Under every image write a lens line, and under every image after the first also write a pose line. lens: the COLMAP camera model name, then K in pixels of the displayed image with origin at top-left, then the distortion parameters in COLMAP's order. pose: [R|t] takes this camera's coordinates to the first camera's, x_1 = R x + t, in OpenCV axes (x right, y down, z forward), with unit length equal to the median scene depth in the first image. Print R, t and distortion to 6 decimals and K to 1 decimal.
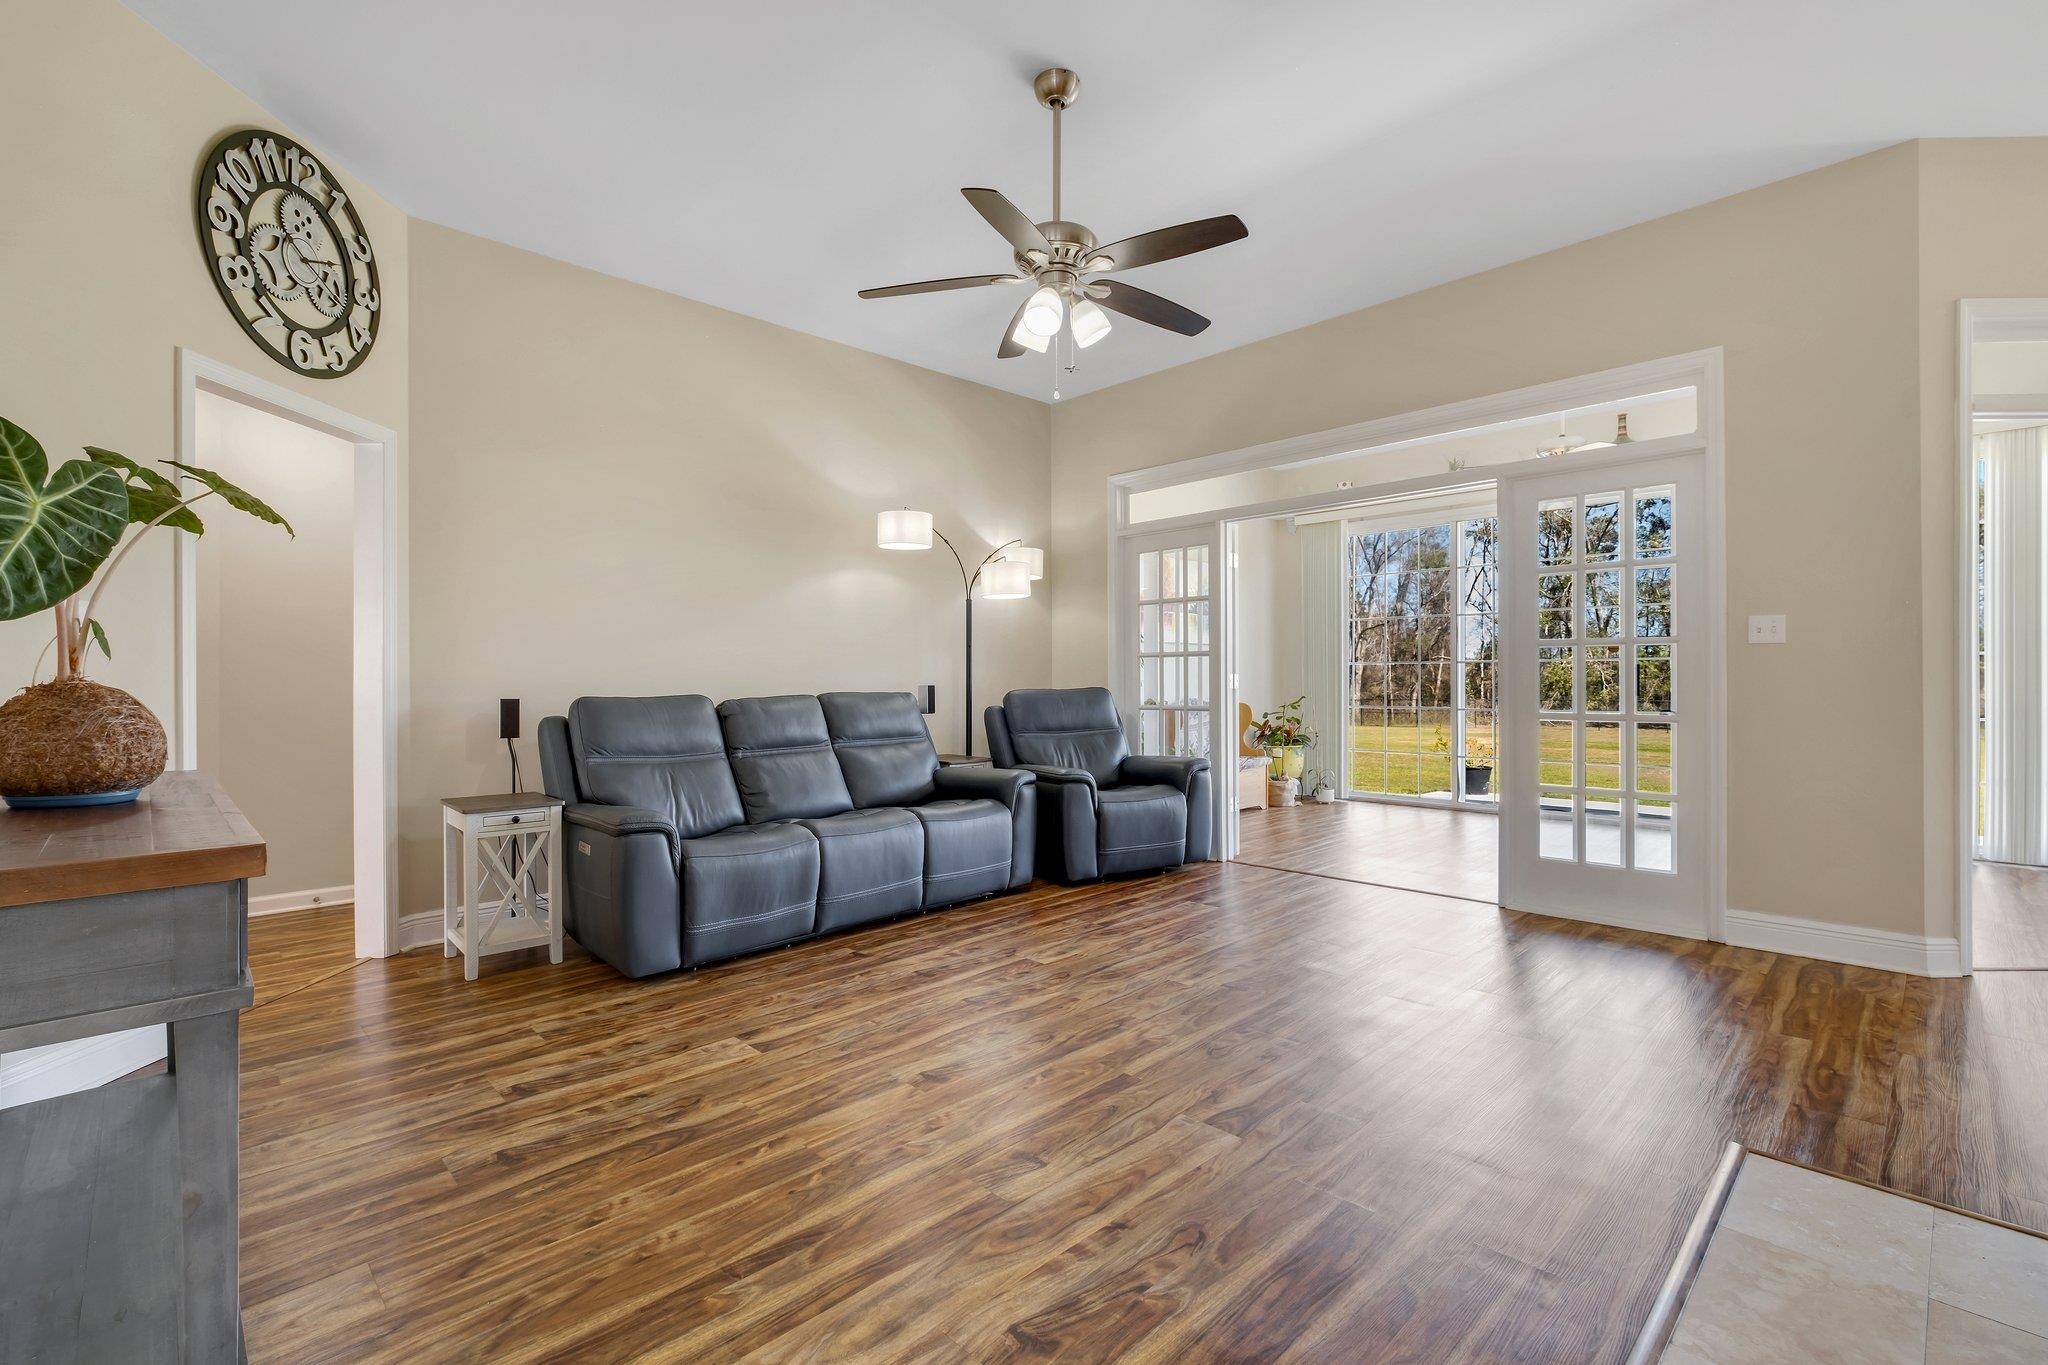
lens RADIAL K [[897.5, 0, 1025.6], [0, 897.5, 684.4], [0, 0, 1]] dist [-0.002641, -0.000449]
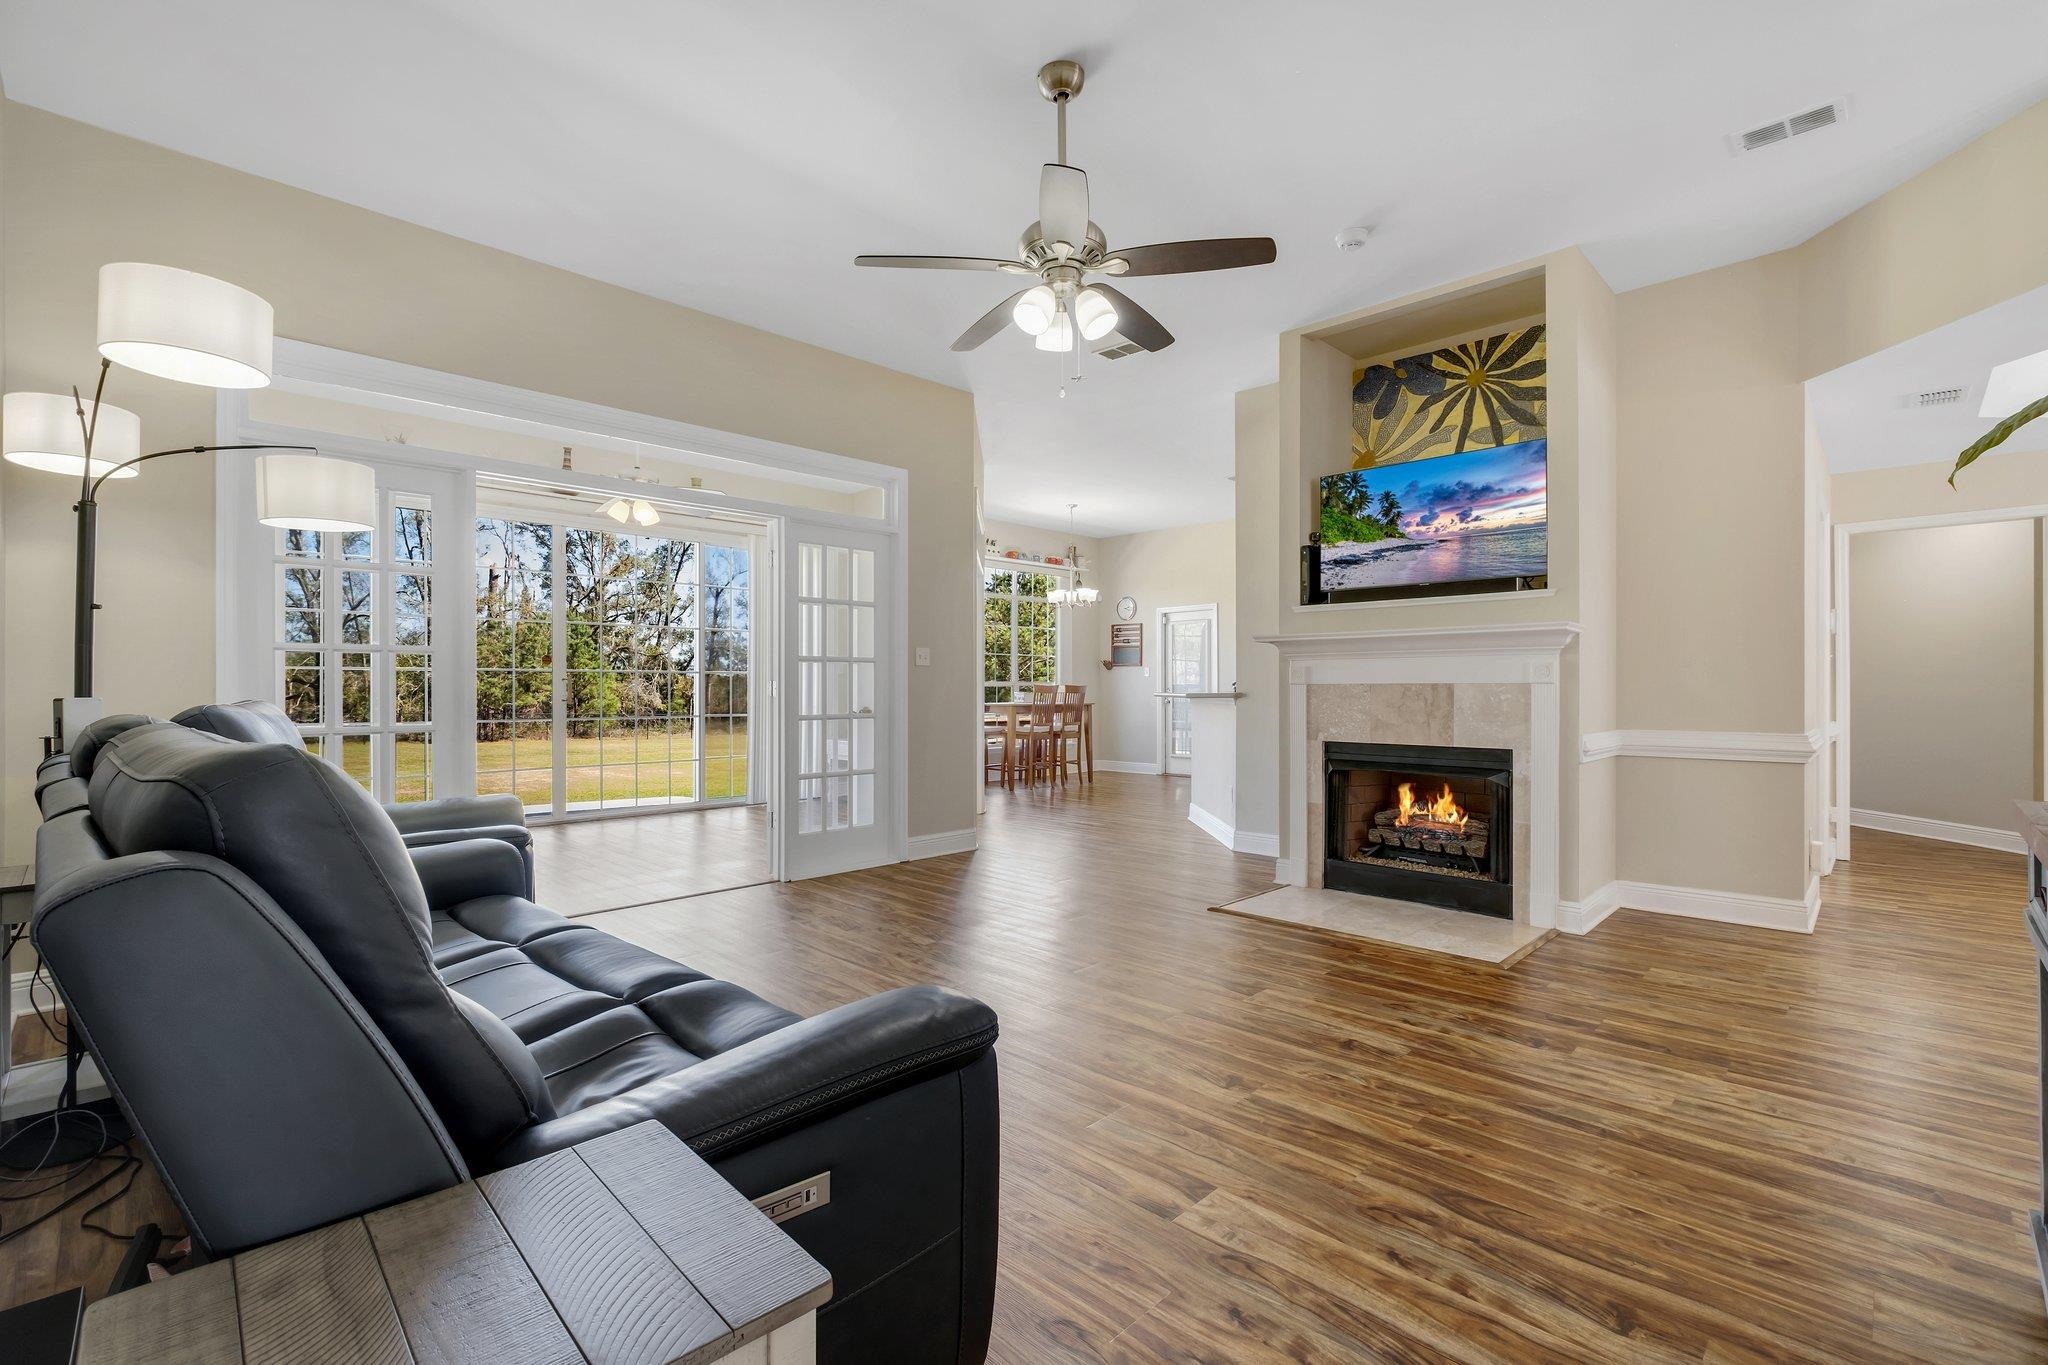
lens RADIAL K [[897.5, 0, 981.1], [0, 897.5, 672.4], [0, 0, 1]] dist [-0.002641, -0.000449]
pose [[0.011870, 0.021959, 0.999688, -1.110523], [0.005570, 0.999742, -0.022026, 0.004191], [-0.999914, 0.005829, 0.011745, 1.262203]]
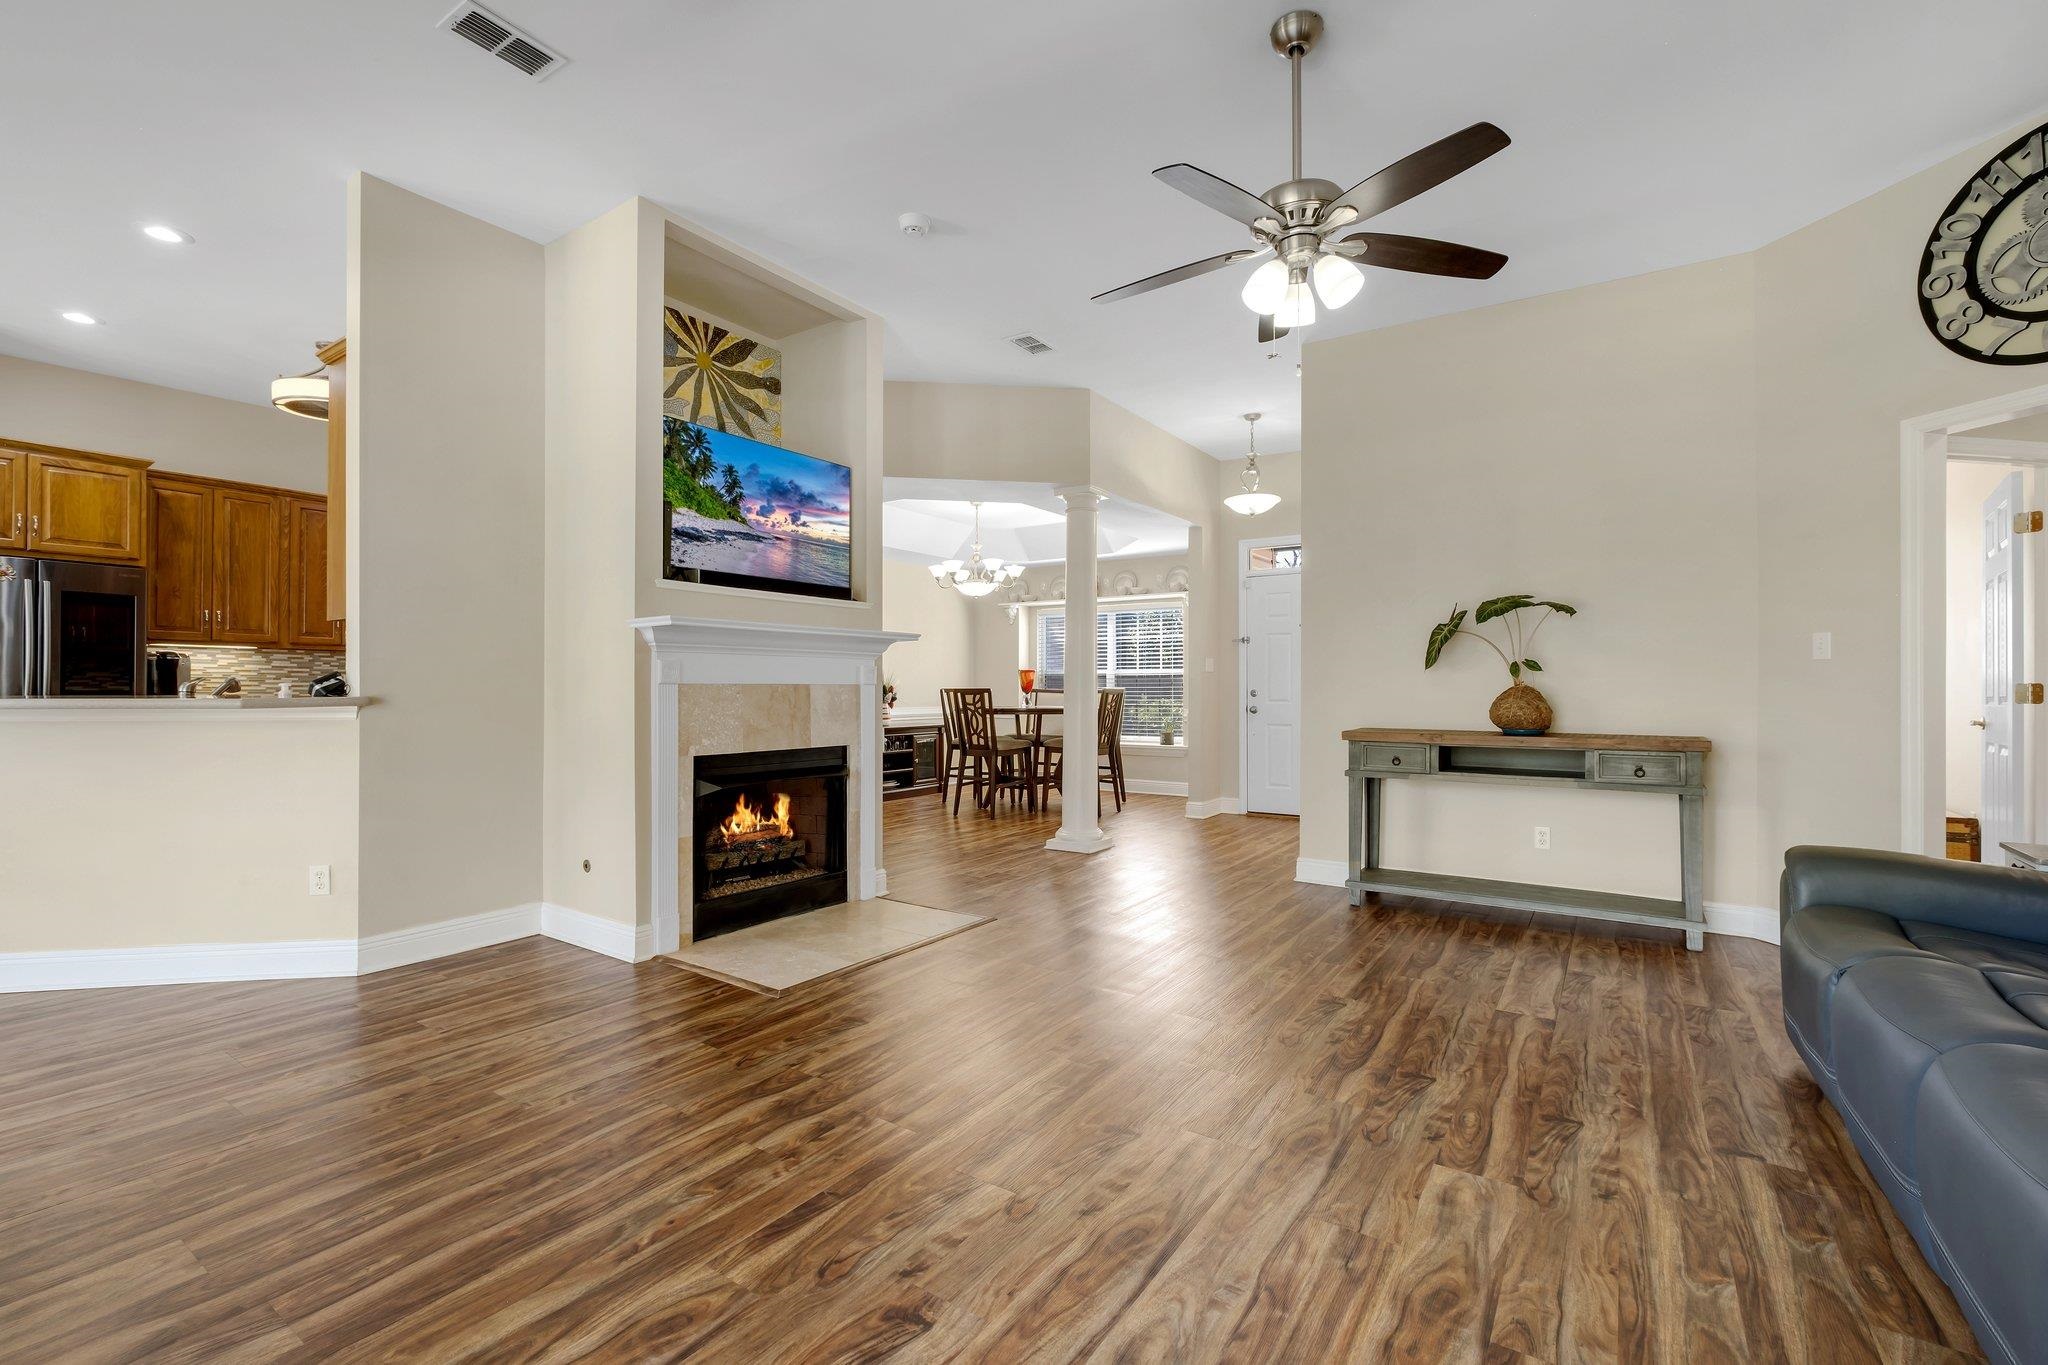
lens RADIAL K [[897.5, 0, 1011.5], [0, 897.5, 693.8], [0, 0, 1]] dist [-0.002641, -0.000449]
pose [[-0.981586, 0.004492, -0.190970, 0.579480], [0.001347, 0.999861, 0.016598, -0.019860], [0.191018, 0.016035, -0.981455, 2.148509]]
